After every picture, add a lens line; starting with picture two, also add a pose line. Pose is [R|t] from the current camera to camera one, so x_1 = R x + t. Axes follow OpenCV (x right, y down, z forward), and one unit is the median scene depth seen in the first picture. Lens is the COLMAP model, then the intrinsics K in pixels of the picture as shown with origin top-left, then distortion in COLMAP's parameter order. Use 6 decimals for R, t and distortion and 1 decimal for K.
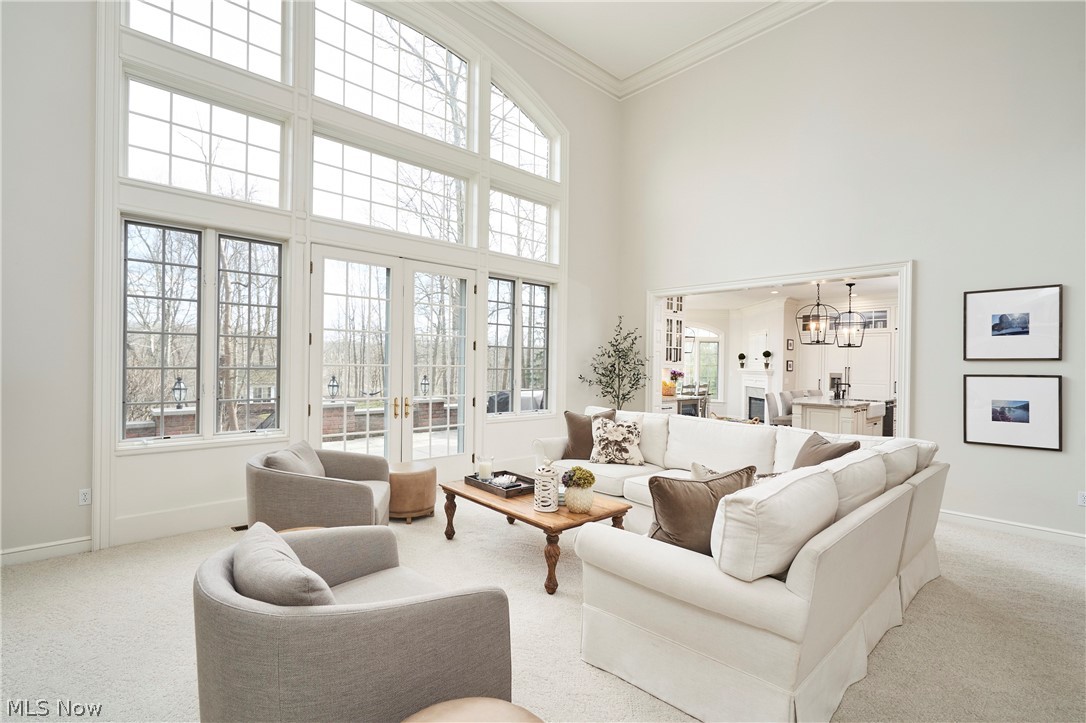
lens RADIAL K [[504.0, 0, 517.7], [0, 504.0, 362.2], [0, 0, 1]] dist [-0.003928, -0.000279]
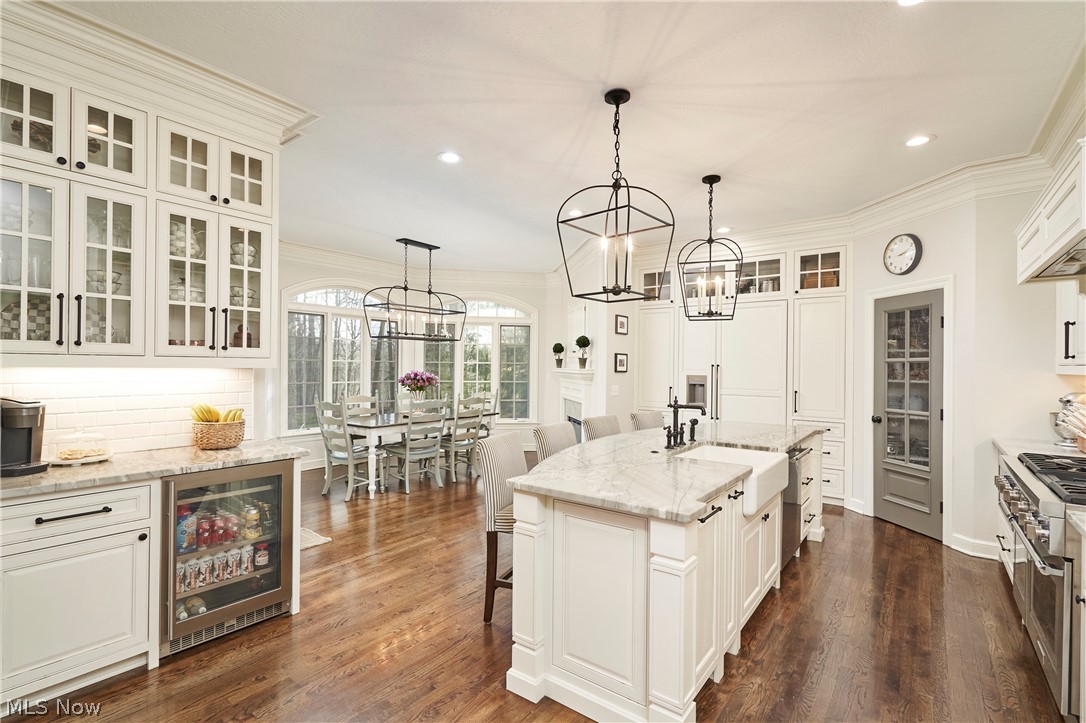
lens RADIAL K [[504.0, 0, 521.6], [0, 504.0, 360.4], [0, 0, 1]] dist [-0.003928, -0.000279]
pose [[0.983373, -0.002966, 0.181573, 0.359684], [0.003656, 0.999987, -0.003463, 0.006252], [-0.181561, 0.004069, 0.983371, 0.513459]]
